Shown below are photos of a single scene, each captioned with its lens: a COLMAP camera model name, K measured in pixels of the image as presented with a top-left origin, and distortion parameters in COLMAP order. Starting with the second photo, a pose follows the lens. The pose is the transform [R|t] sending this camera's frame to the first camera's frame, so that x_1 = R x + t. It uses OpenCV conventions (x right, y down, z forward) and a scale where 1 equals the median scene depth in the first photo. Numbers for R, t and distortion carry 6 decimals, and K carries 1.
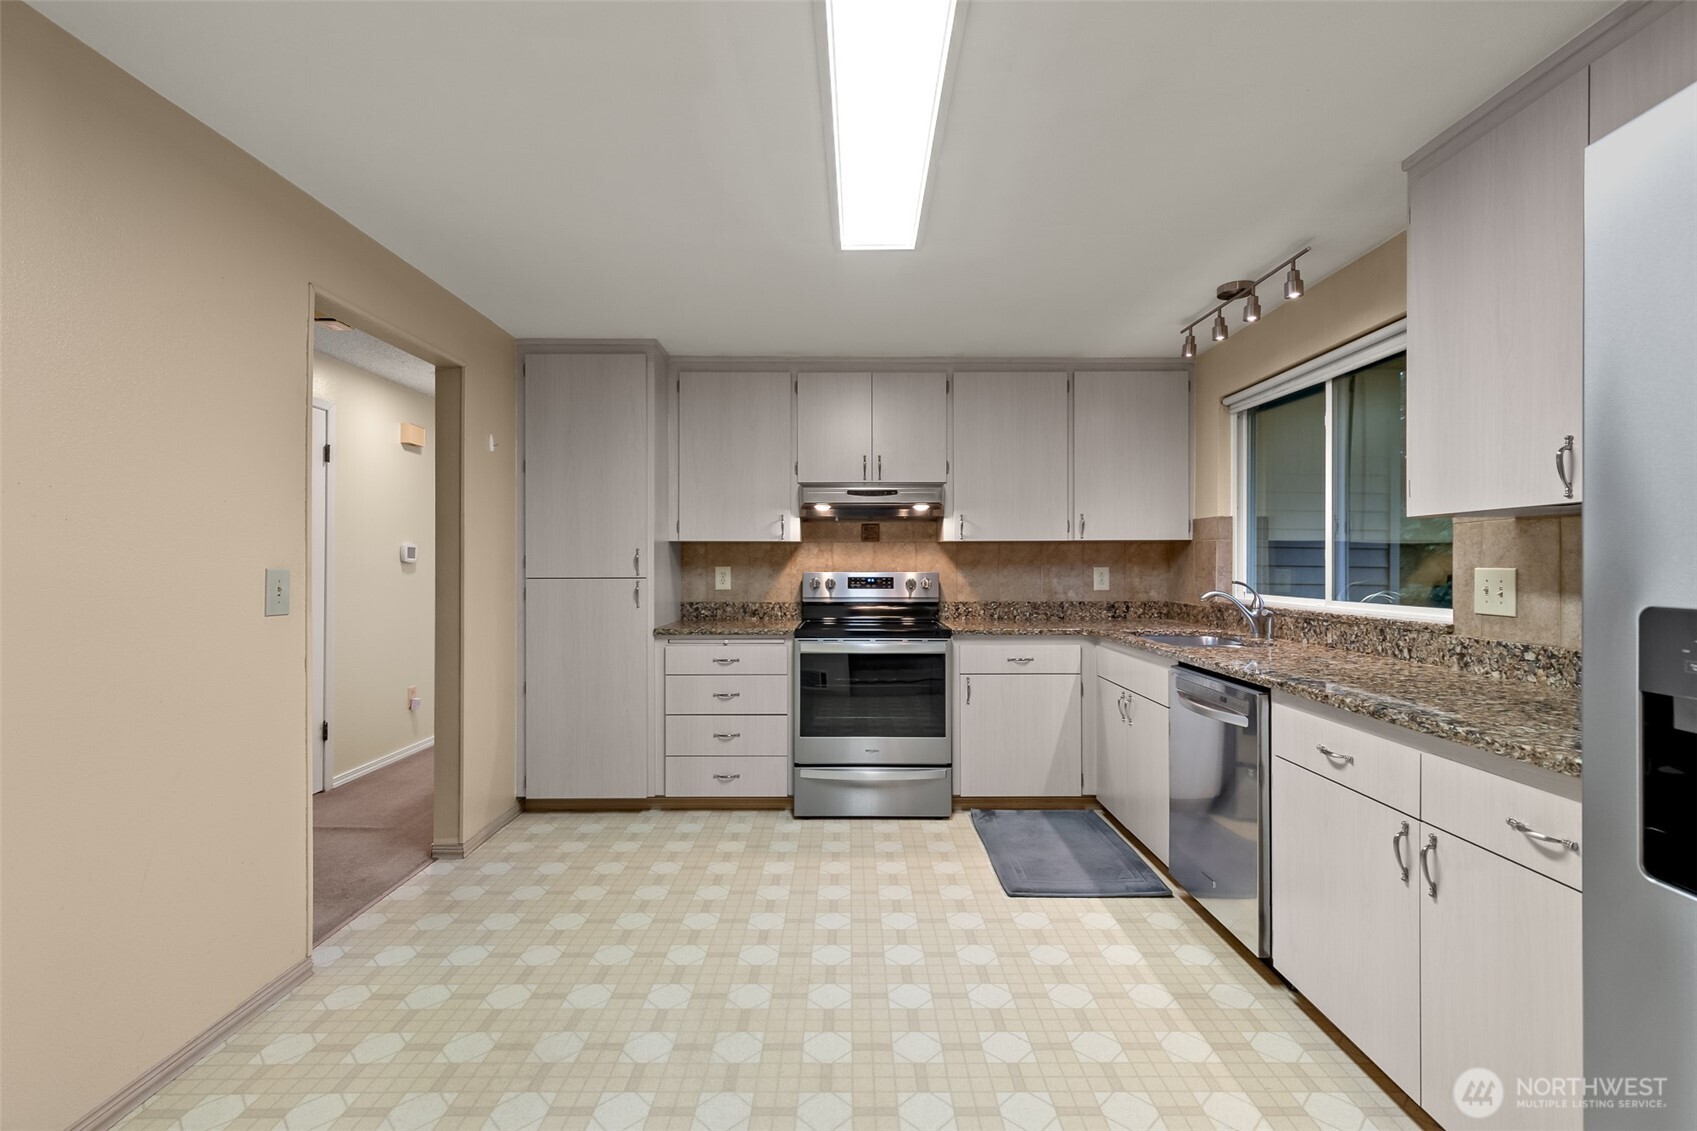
lens RADIAL K [[757.4, 0, 845.9], [0, 757.4, 560.7], [0, 0, 1]] dist [0.004871, -0.003086]
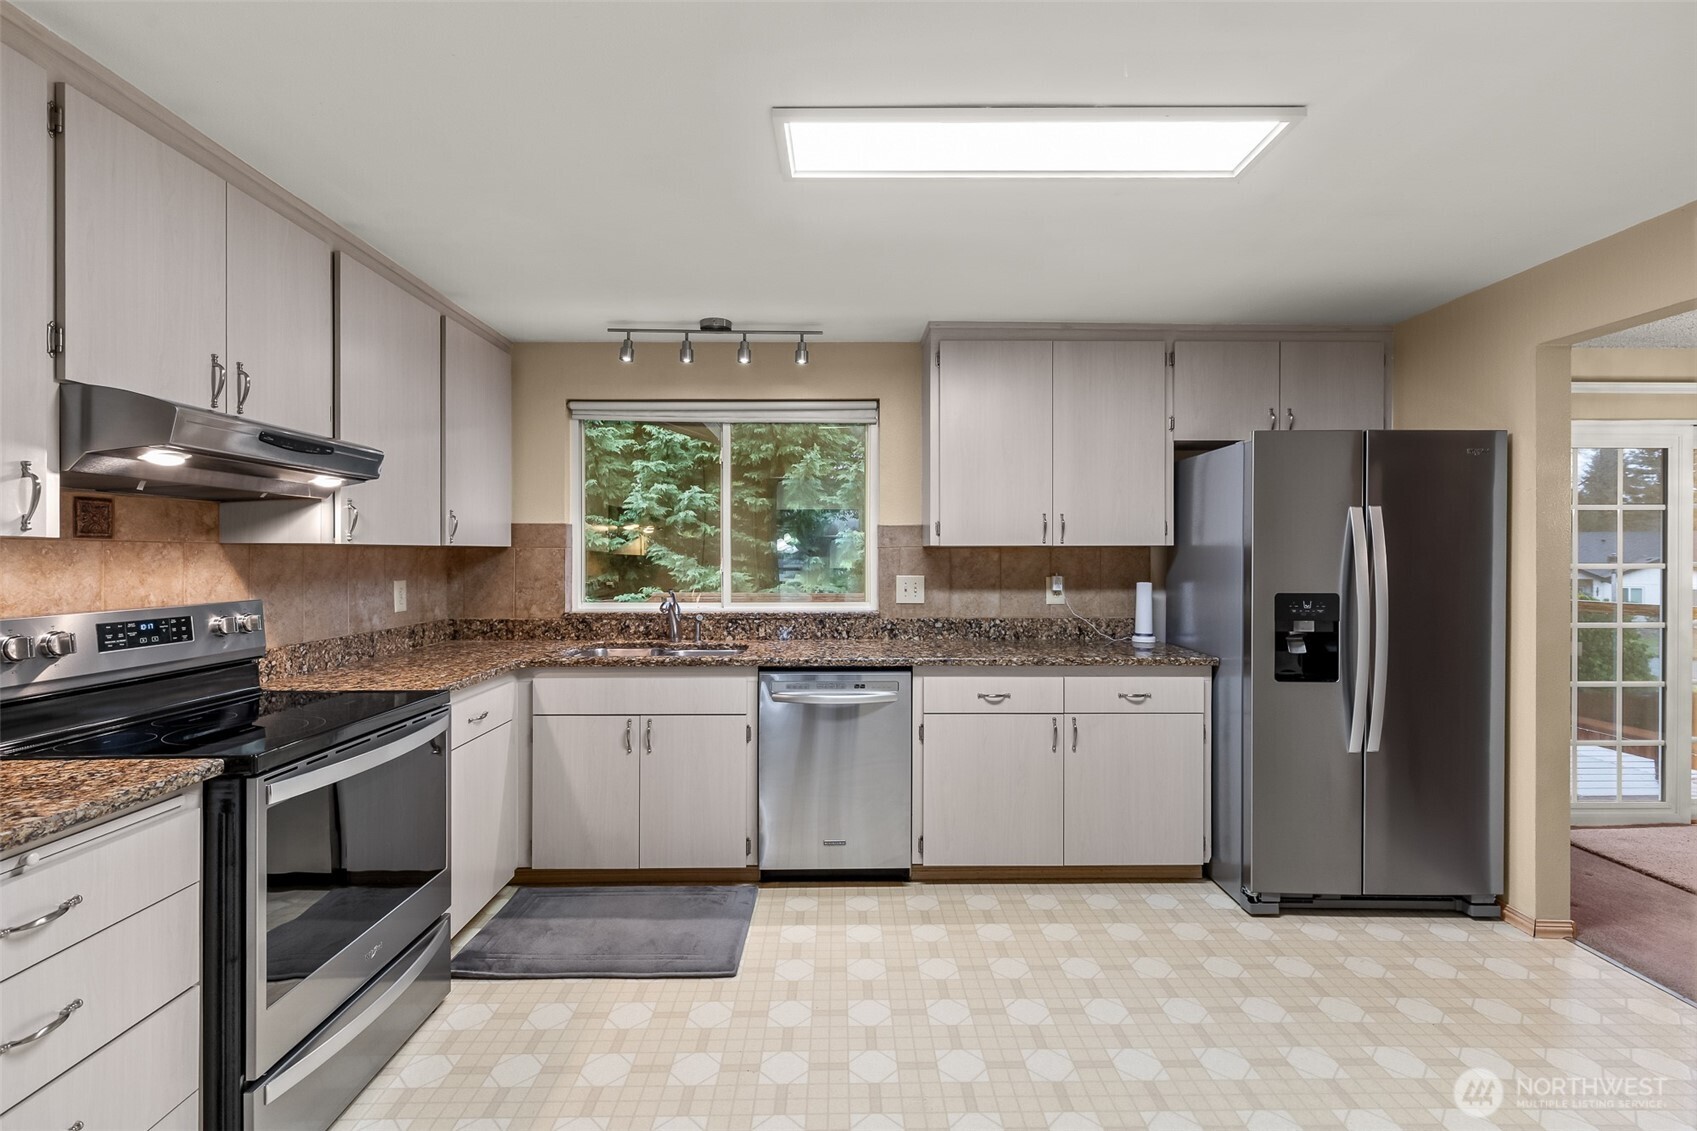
lens RADIAL K [[757.4, 0, 845.9], [0, 757.4, 560.7], [0, 0, 1]] dist [0.004871, -0.003086]
pose [[-0.014820, -0.006852, 0.999867, -0.589423], [-0.003120, 0.999972, 0.006807, -0.024675], [-0.999885, -0.003019, -0.014841, 0.835651]]
